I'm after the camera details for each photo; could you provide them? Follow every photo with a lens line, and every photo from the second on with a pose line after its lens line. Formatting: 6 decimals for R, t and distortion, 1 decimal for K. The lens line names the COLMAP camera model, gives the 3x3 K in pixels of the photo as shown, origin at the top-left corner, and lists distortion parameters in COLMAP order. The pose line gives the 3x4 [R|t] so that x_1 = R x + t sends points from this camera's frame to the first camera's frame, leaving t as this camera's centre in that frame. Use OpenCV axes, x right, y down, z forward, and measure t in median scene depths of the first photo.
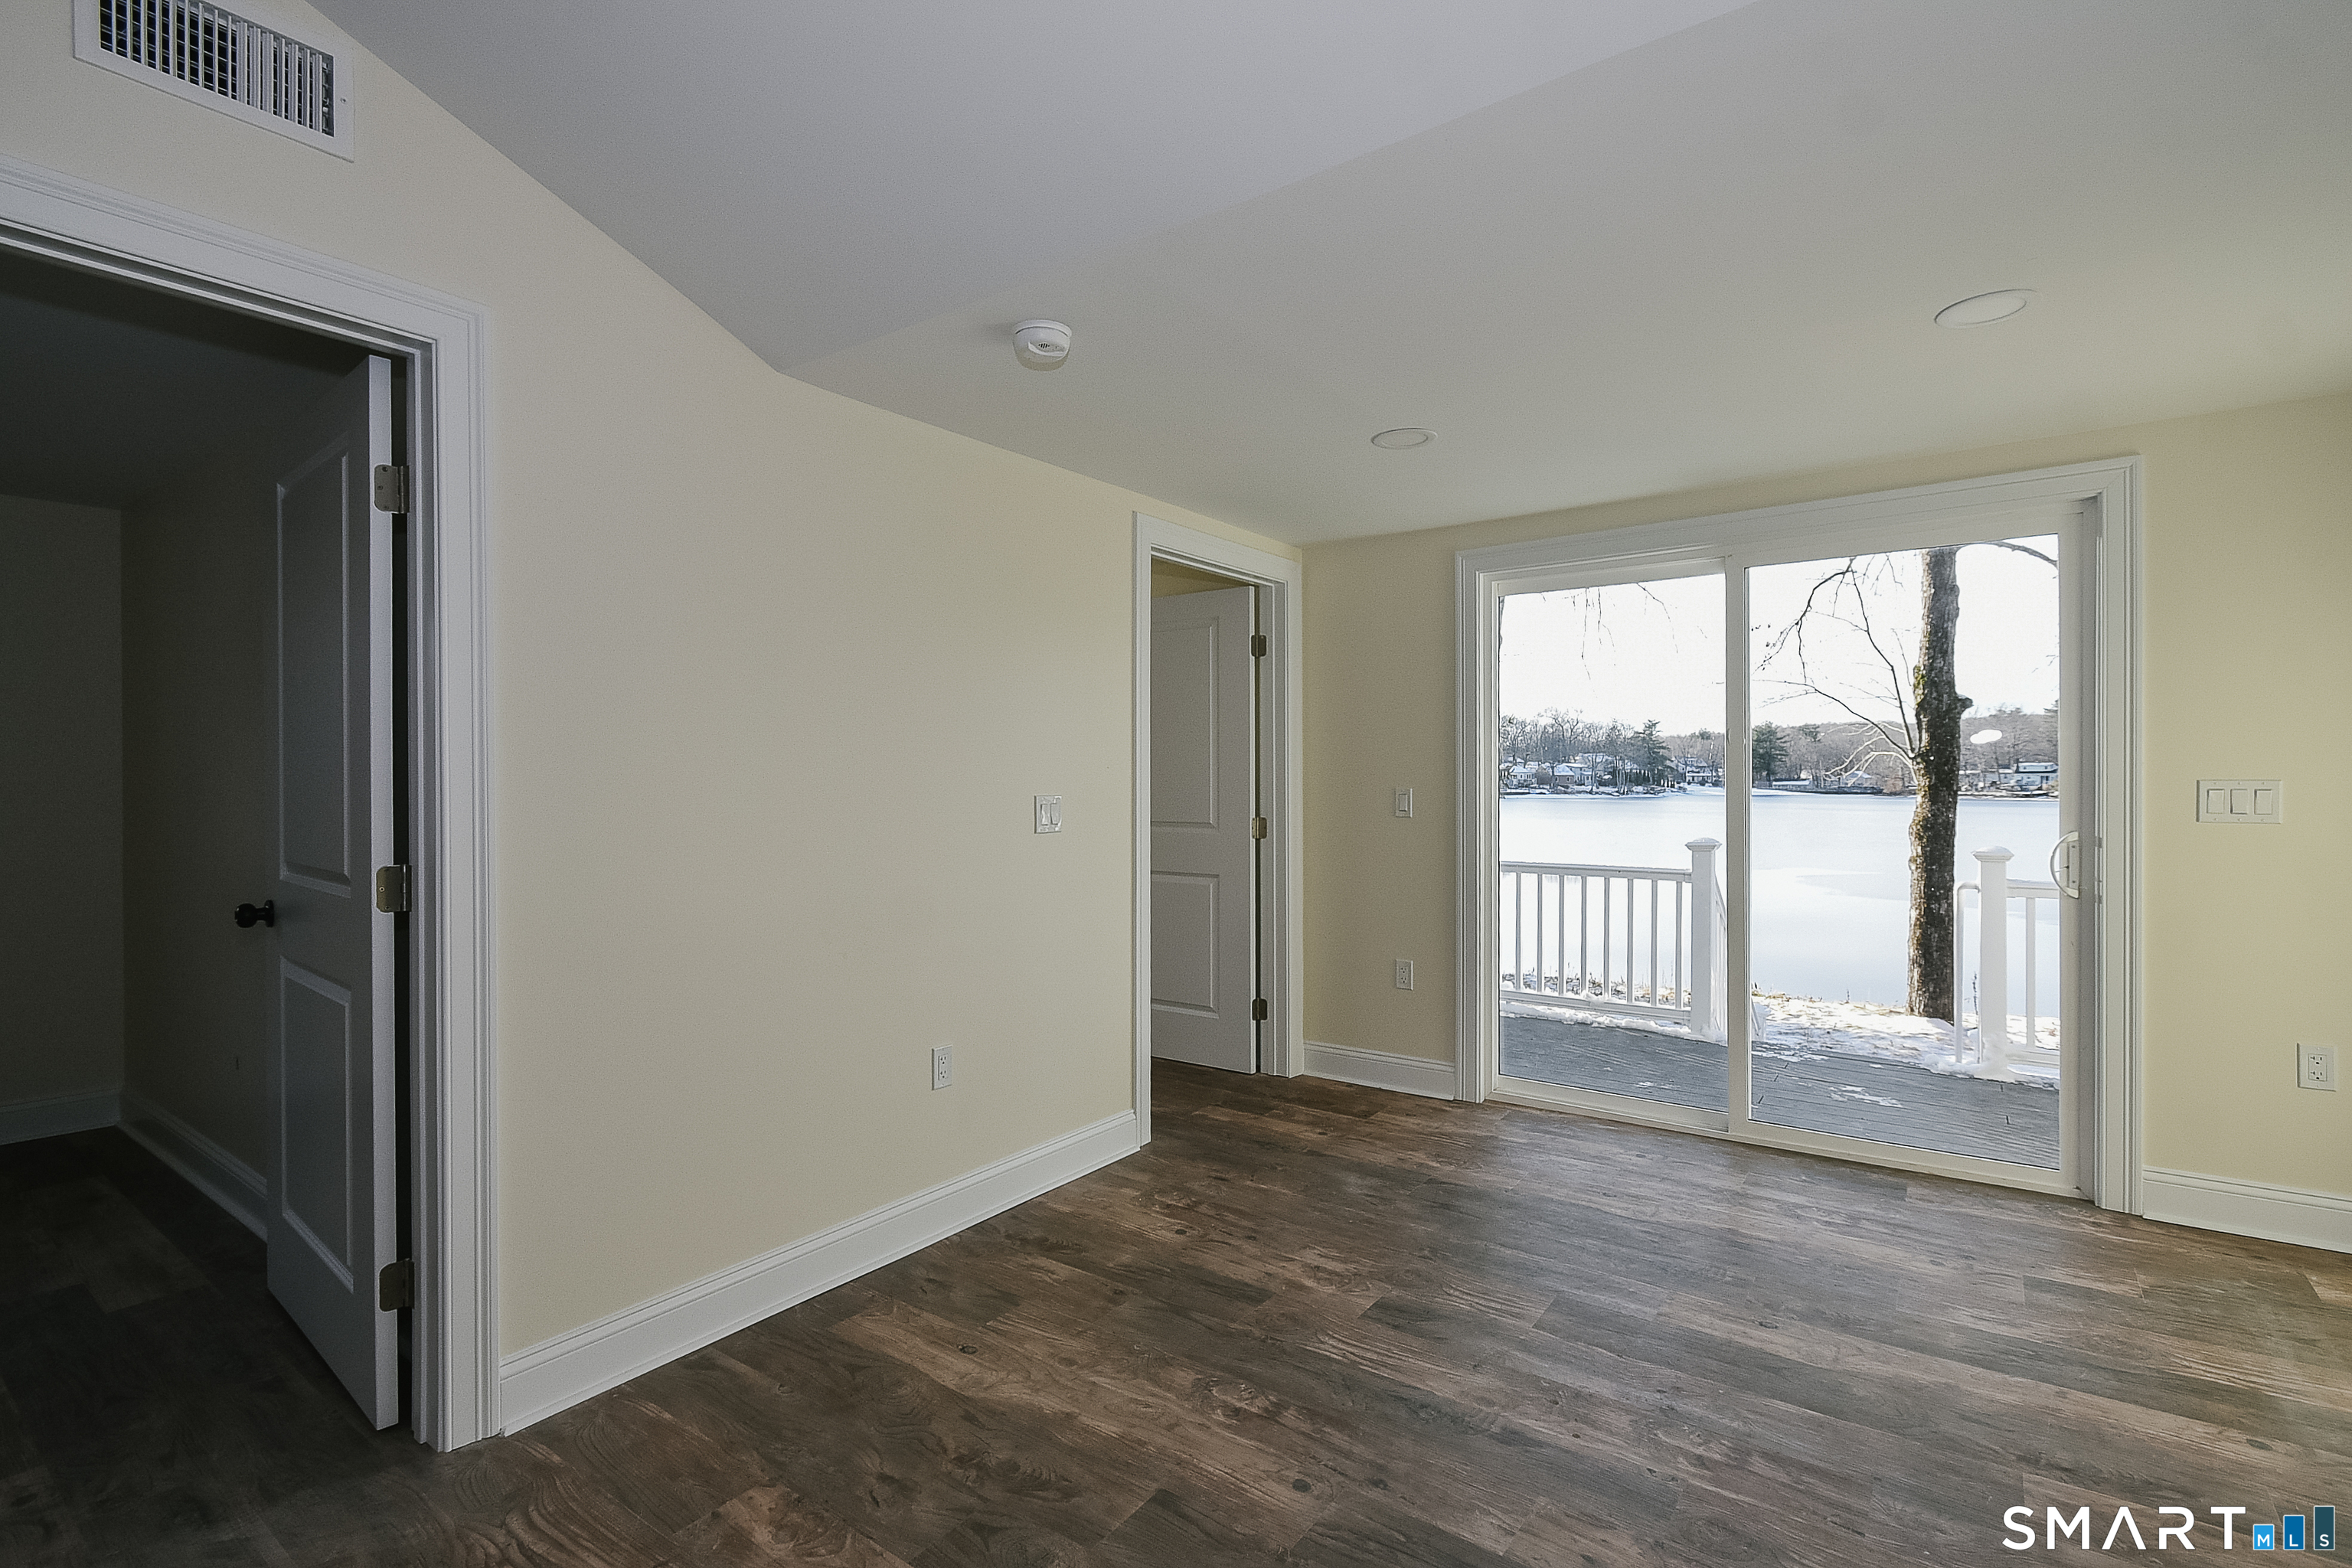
lens RADIAL K [[1081.8, 0, 1176.0], [0, 1081.8, 784.0], [0, 0, 1]] dist [0.003109, -0.003405]
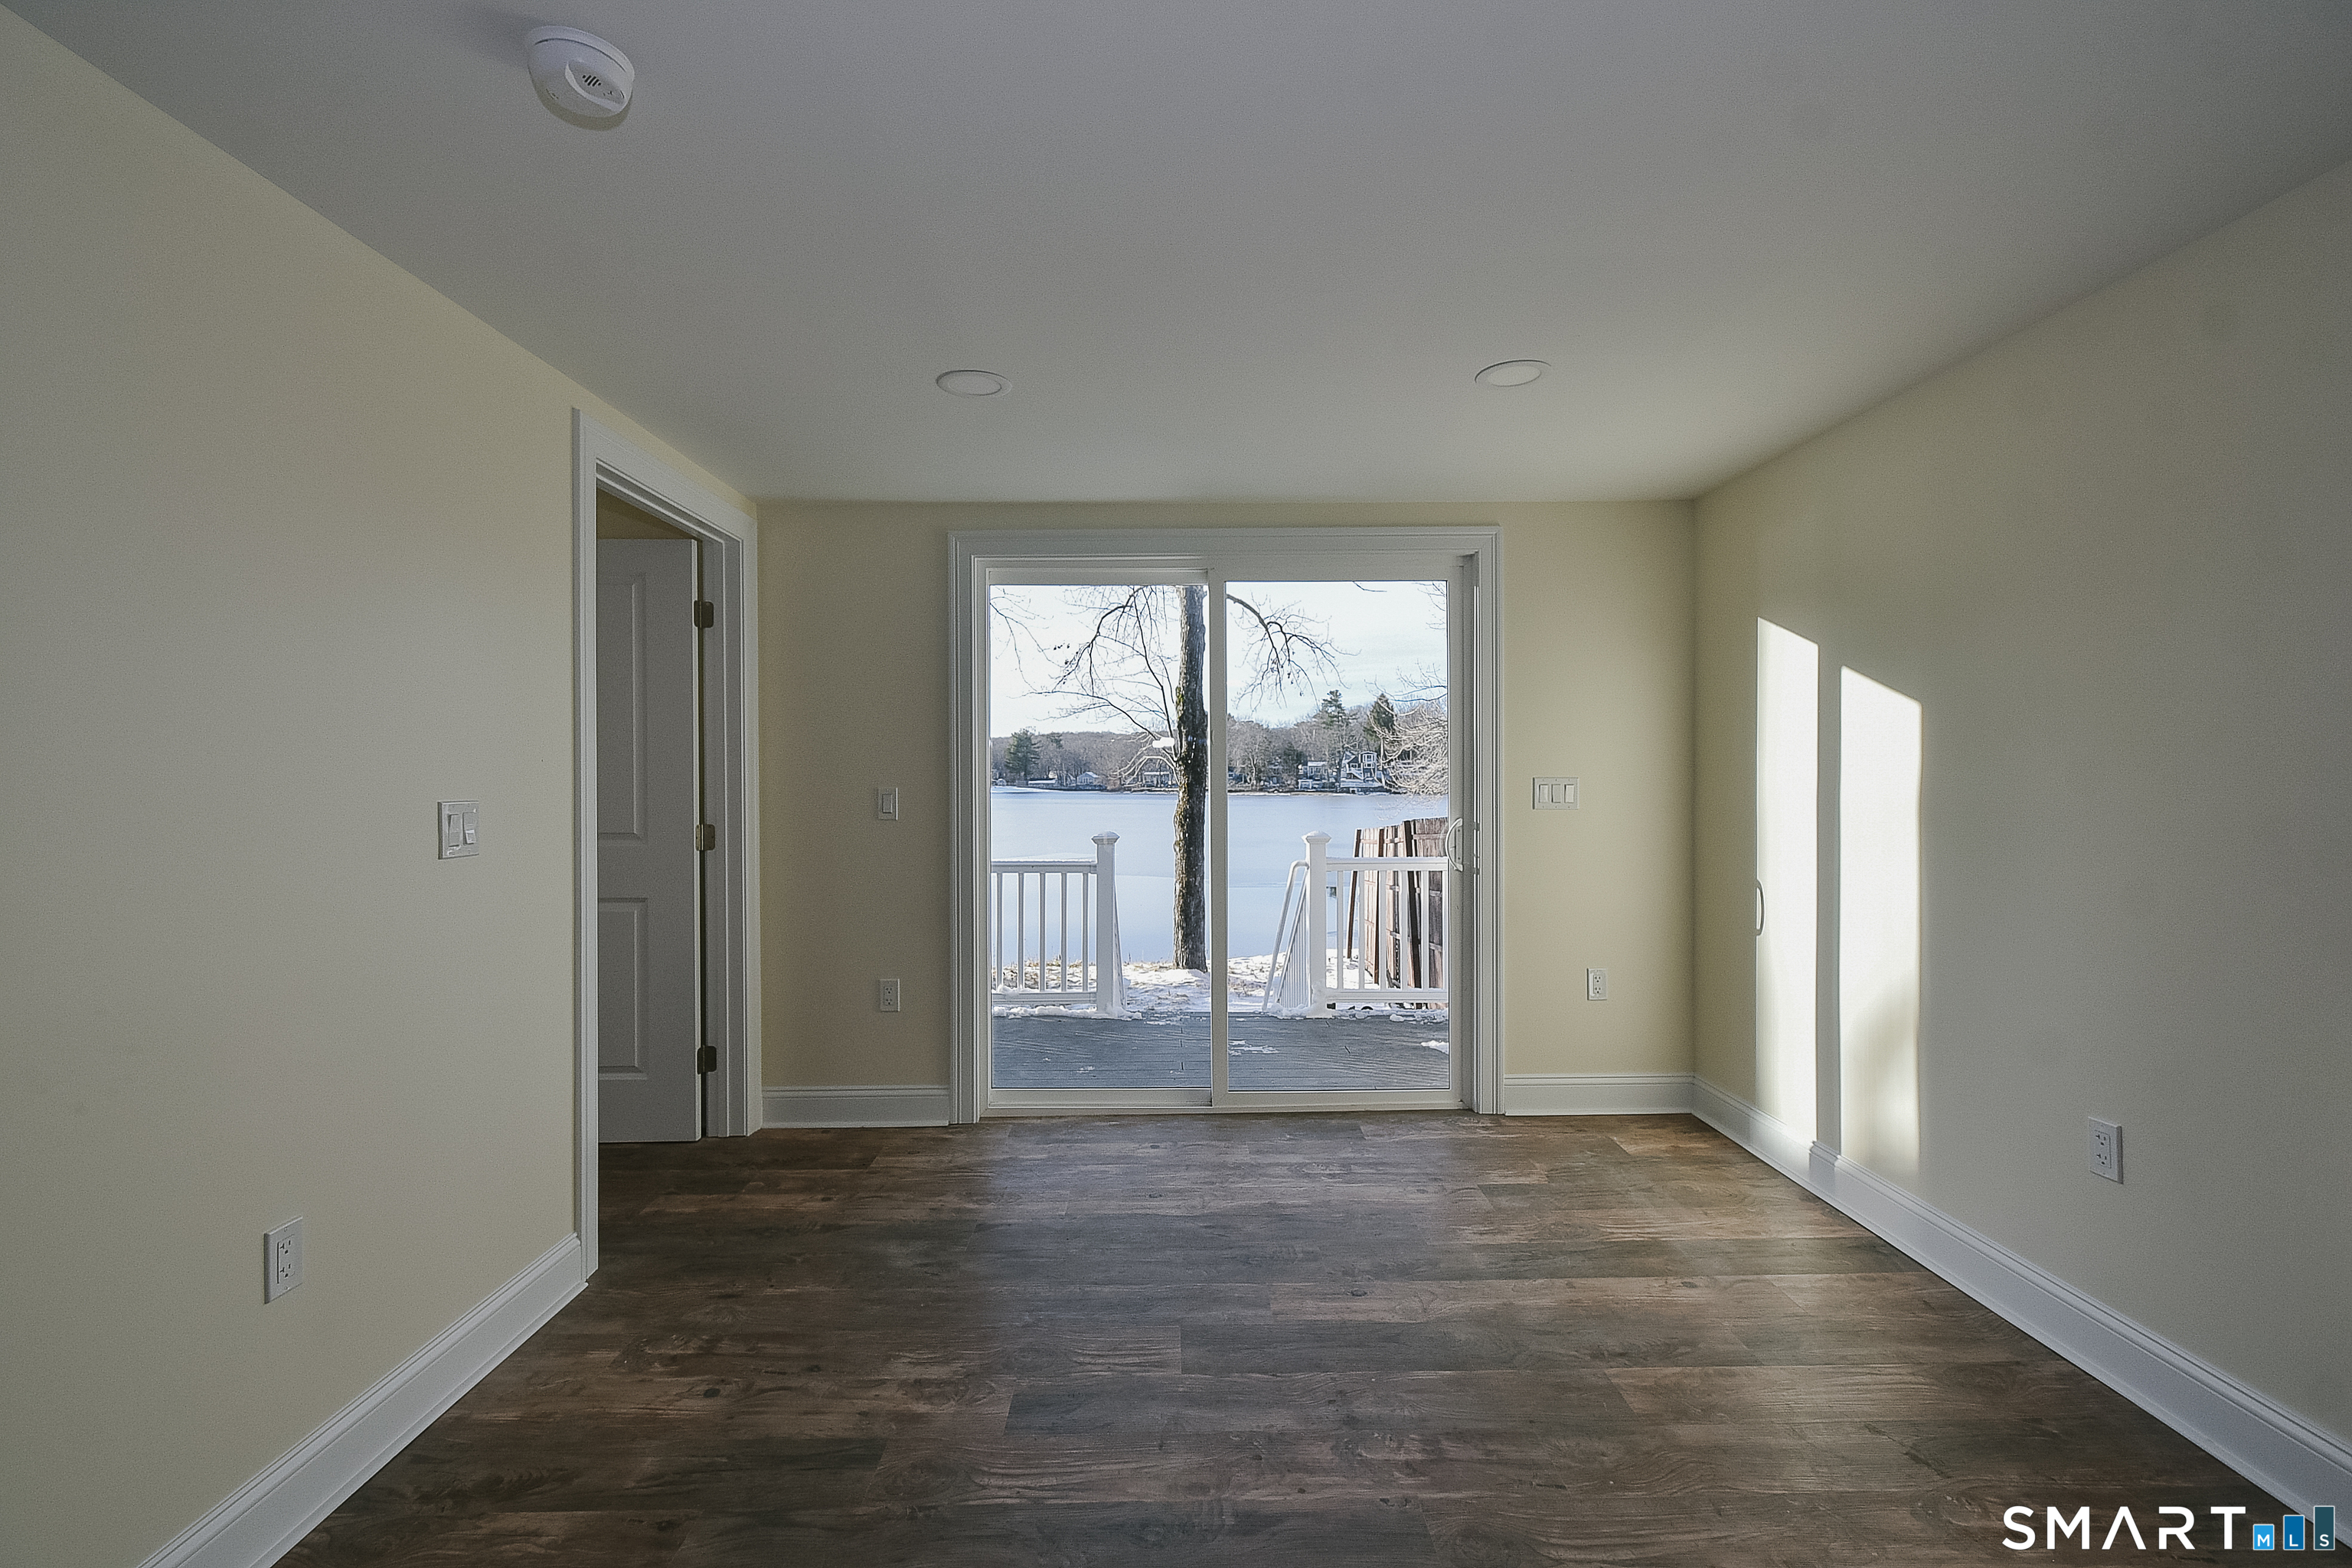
lens RADIAL K [[1035.3, 0, 1176.0], [0, 1035.3, 784.0], [0, 0, 1]] dist [0.006085, -0.001103]
pose [[0.799283, -0.004514, 0.600938, -0.147162], [0.004383, 0.999989, 0.001681, 0.000519], [-0.600939, 0.001291, 0.799294, 0.218994]]
